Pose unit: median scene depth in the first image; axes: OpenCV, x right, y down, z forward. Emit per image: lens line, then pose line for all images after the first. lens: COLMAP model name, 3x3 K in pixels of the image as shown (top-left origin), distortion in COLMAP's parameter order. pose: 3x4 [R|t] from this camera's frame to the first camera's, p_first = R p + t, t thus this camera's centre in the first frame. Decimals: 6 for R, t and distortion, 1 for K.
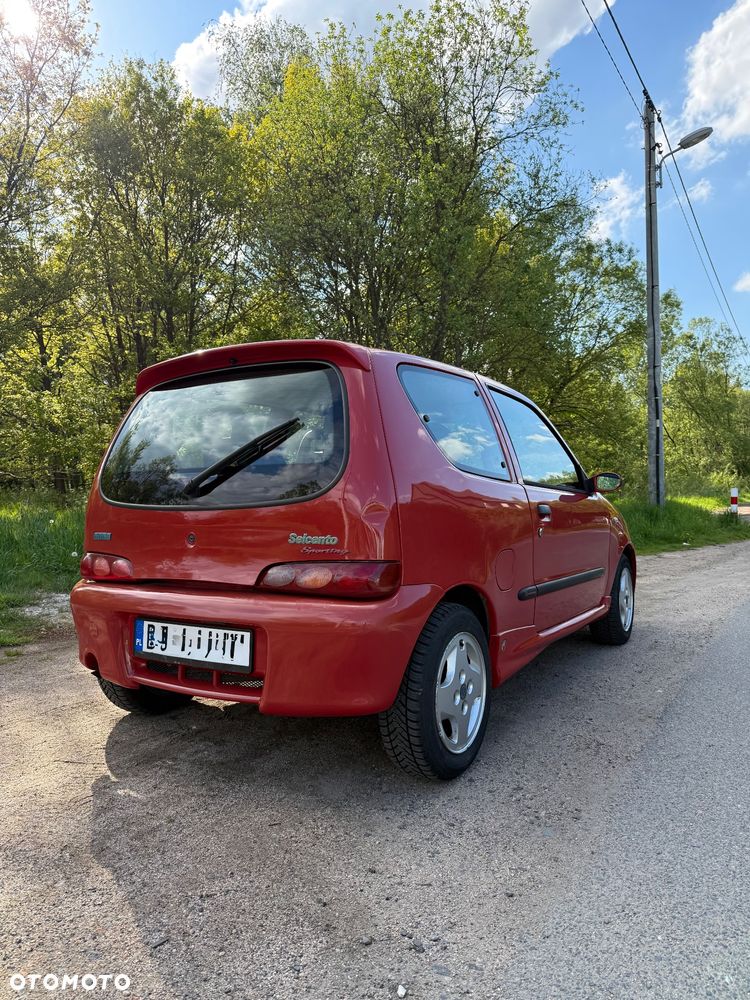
lens RADIAL K [[793.1, 0, 375.0], [0, 793.1, 500.0], [0, 0, 1]] dist [0.037433, -0.062277]
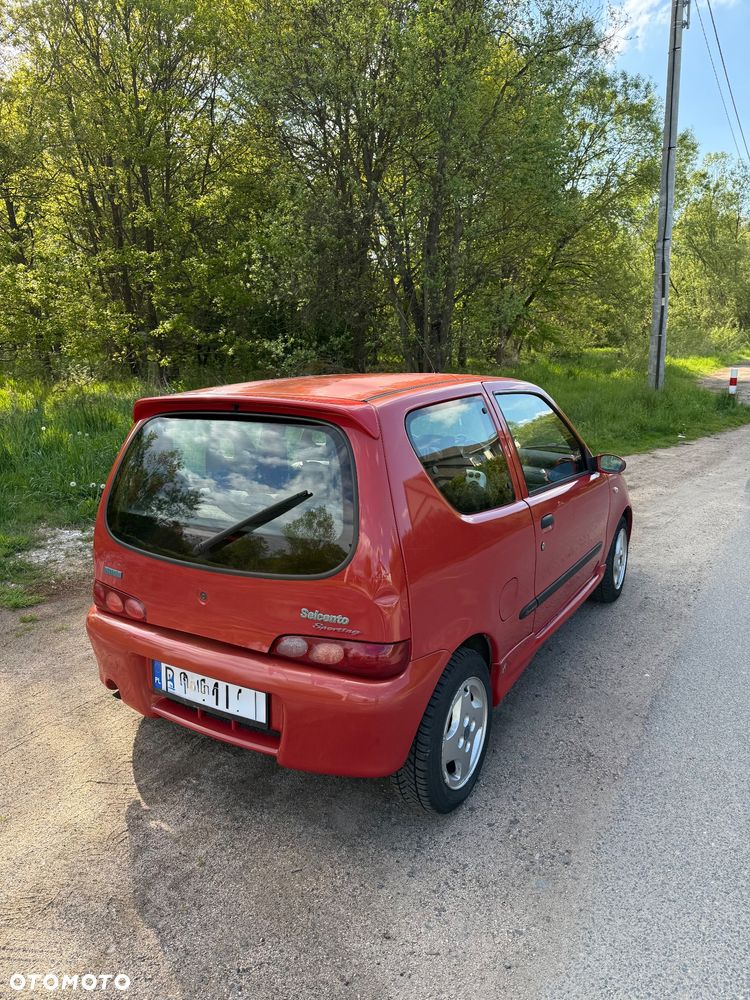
lens RADIAL K [[793.1, 0, 375.0], [0, 793.1, 500.0], [0, 0, 1]] dist [0.037433, -0.062277]
pose [[0.999886, -0.008162, 0.012725, -0.021905], [0.004828, 0.970048, 0.242864, -0.305097], [-0.014327, -0.242775, 0.969977, 0.036850]]
